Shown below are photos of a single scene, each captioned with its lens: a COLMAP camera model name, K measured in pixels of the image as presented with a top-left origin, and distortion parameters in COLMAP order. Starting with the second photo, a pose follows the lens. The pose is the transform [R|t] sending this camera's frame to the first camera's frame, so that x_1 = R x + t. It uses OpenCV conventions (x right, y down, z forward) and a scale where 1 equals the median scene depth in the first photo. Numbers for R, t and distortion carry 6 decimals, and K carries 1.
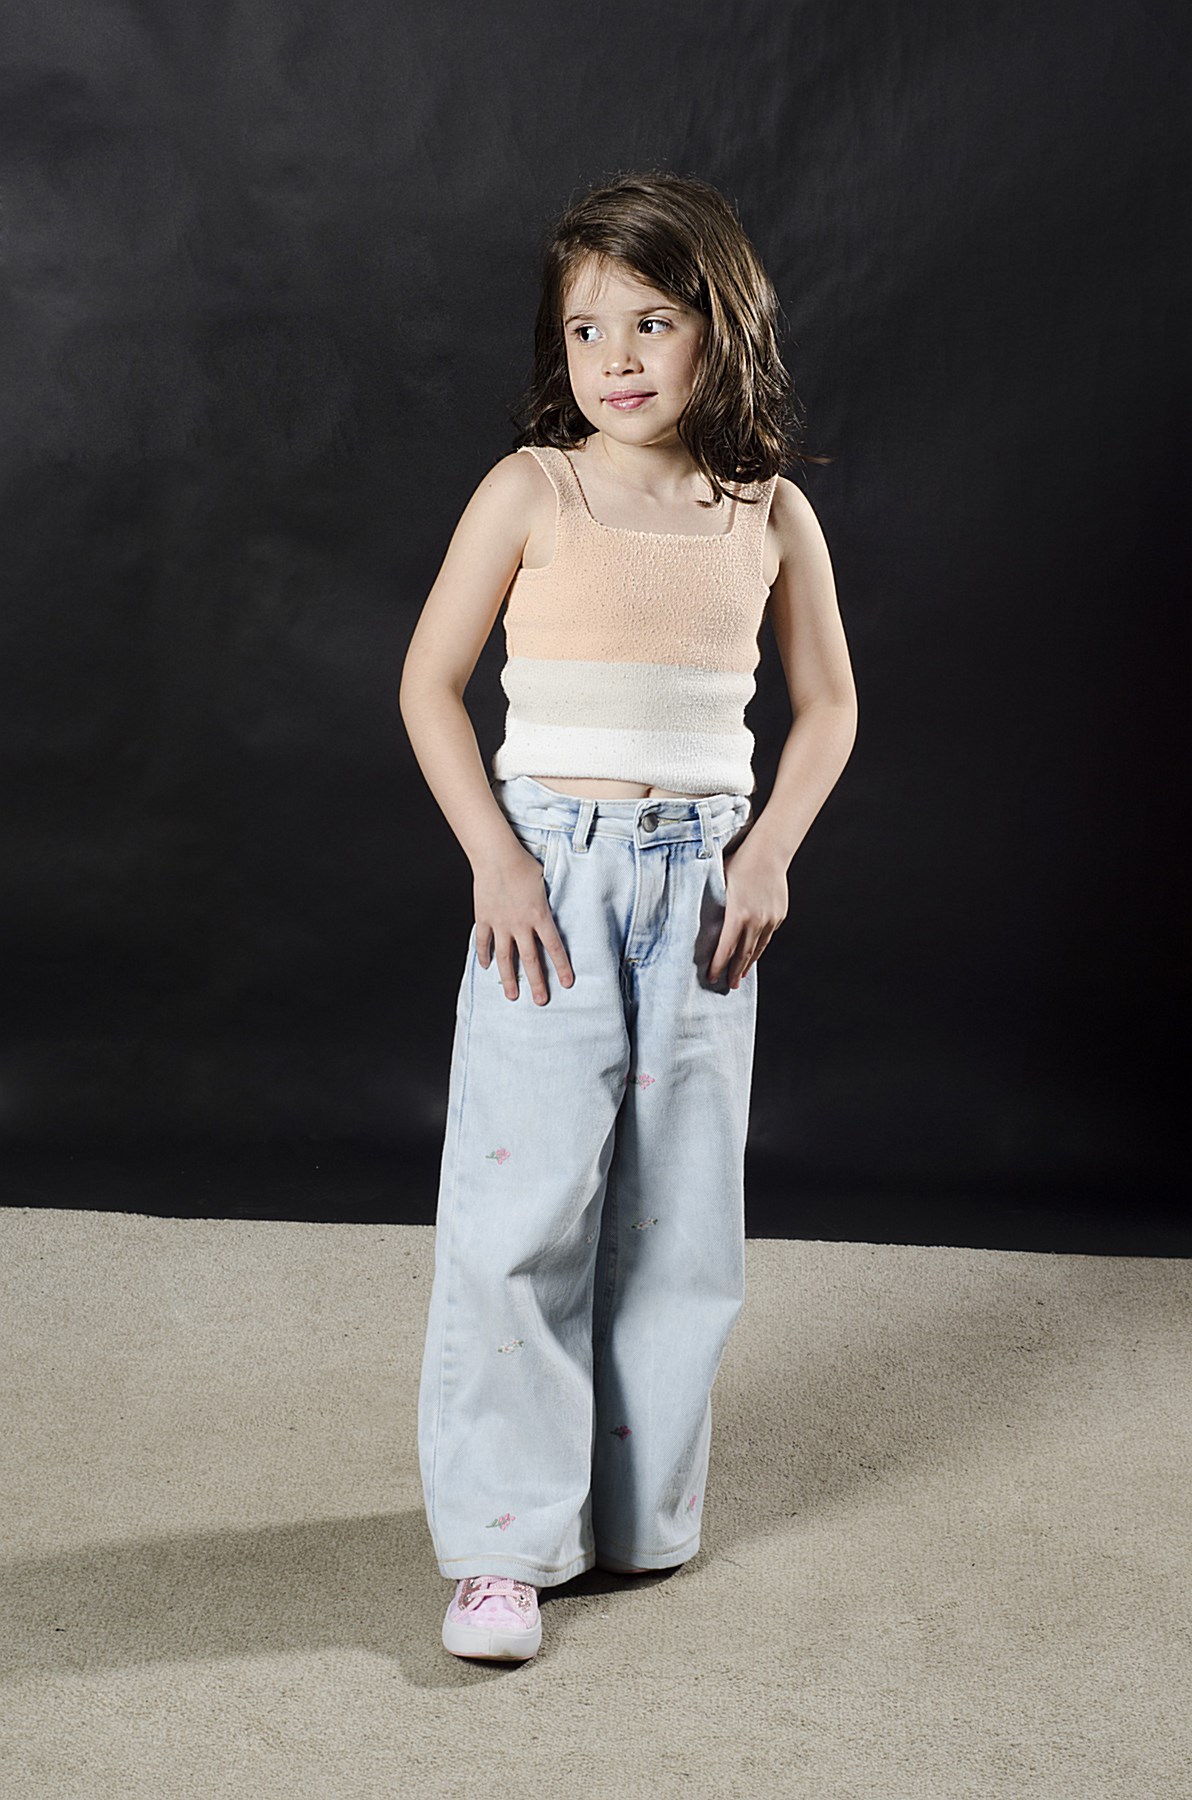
lens RADIAL K [[3809.1, 0, 601.0], [0, 3809.1, 894.6], [0, 0, 1]] dist [-0.019468, 0.000000]
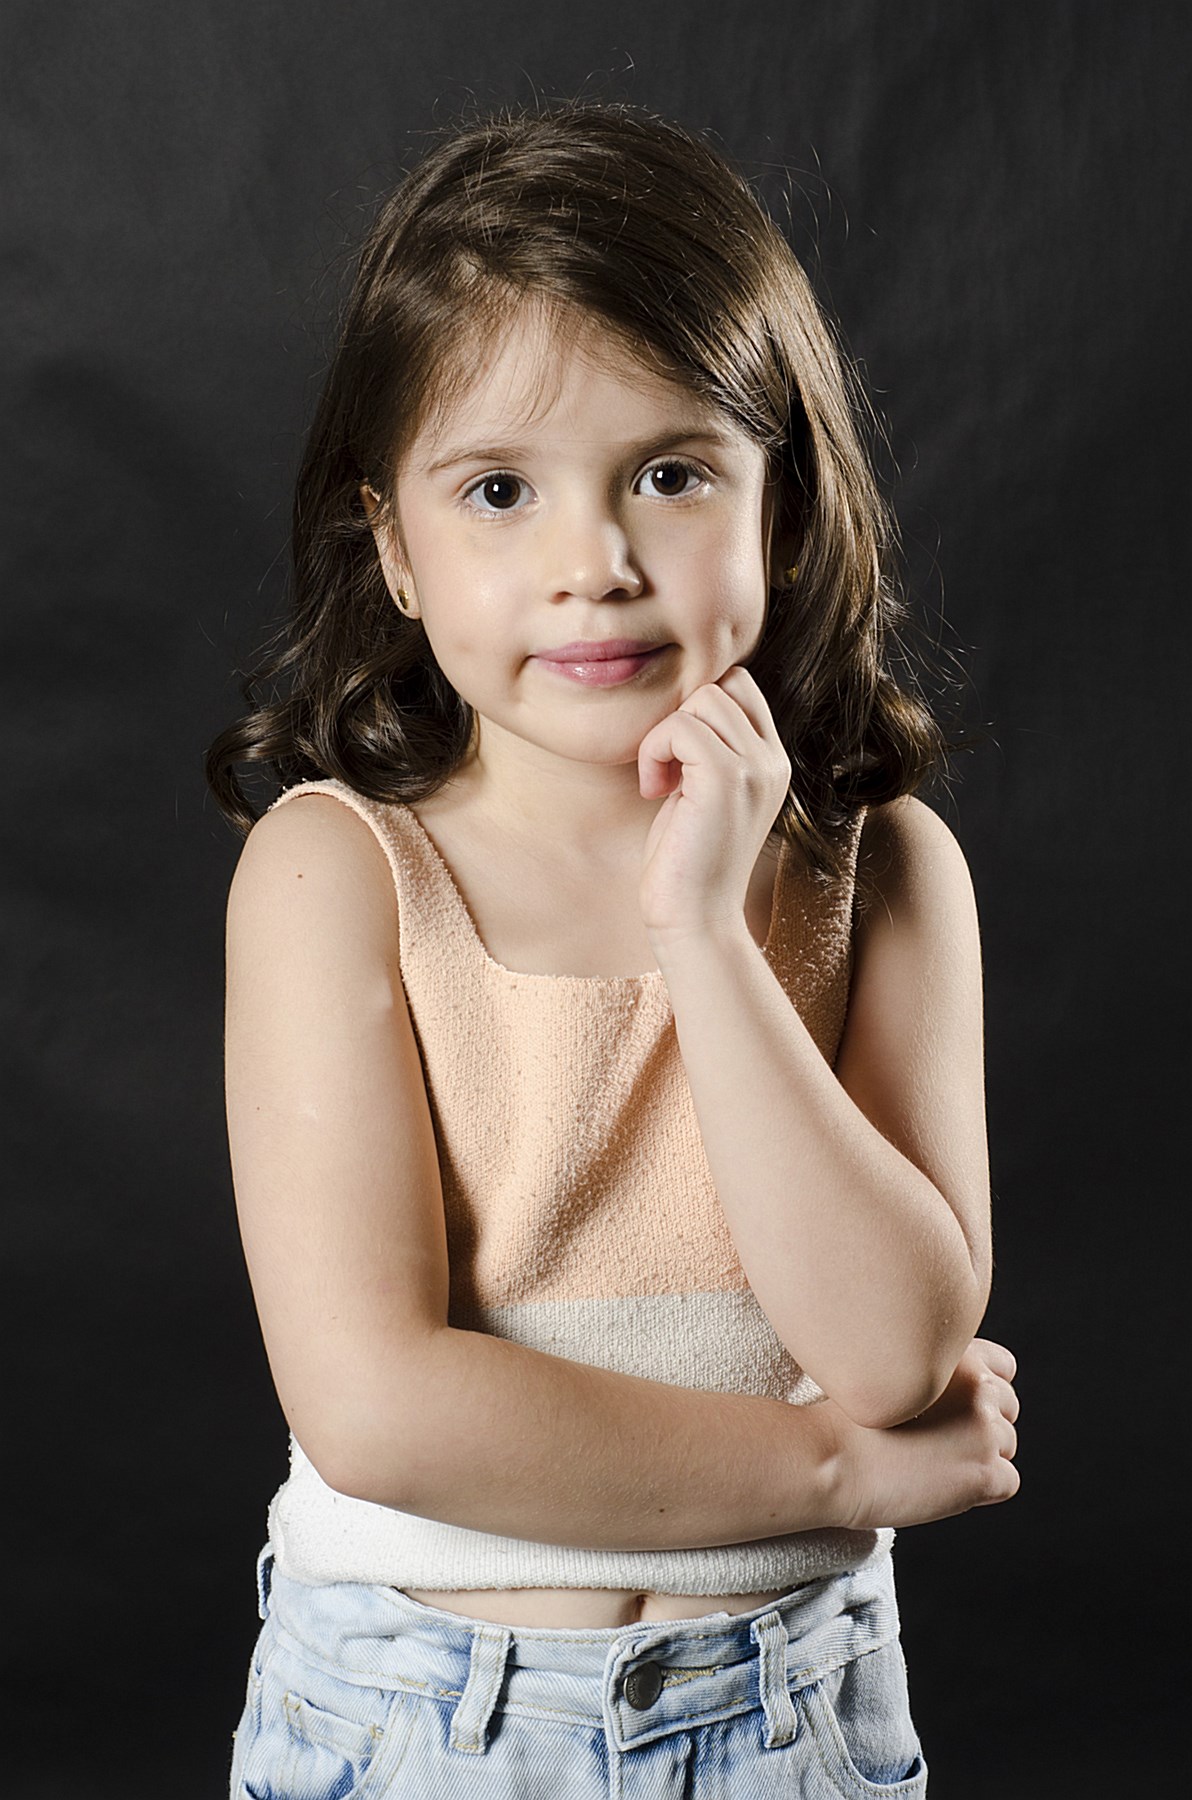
lens RADIAL K [[3809.1, 0, 611.8], [0, 3809.1, 885.8], [0, 0, 1]] dist [-0.019468, 0.000000]
pose [[0.999417, -0.031869, -0.012241, 0.016692], [0.031024, 0.997472, -0.063930, -0.076465], [0.014247, 0.063513, 0.997879, 0.586292]]
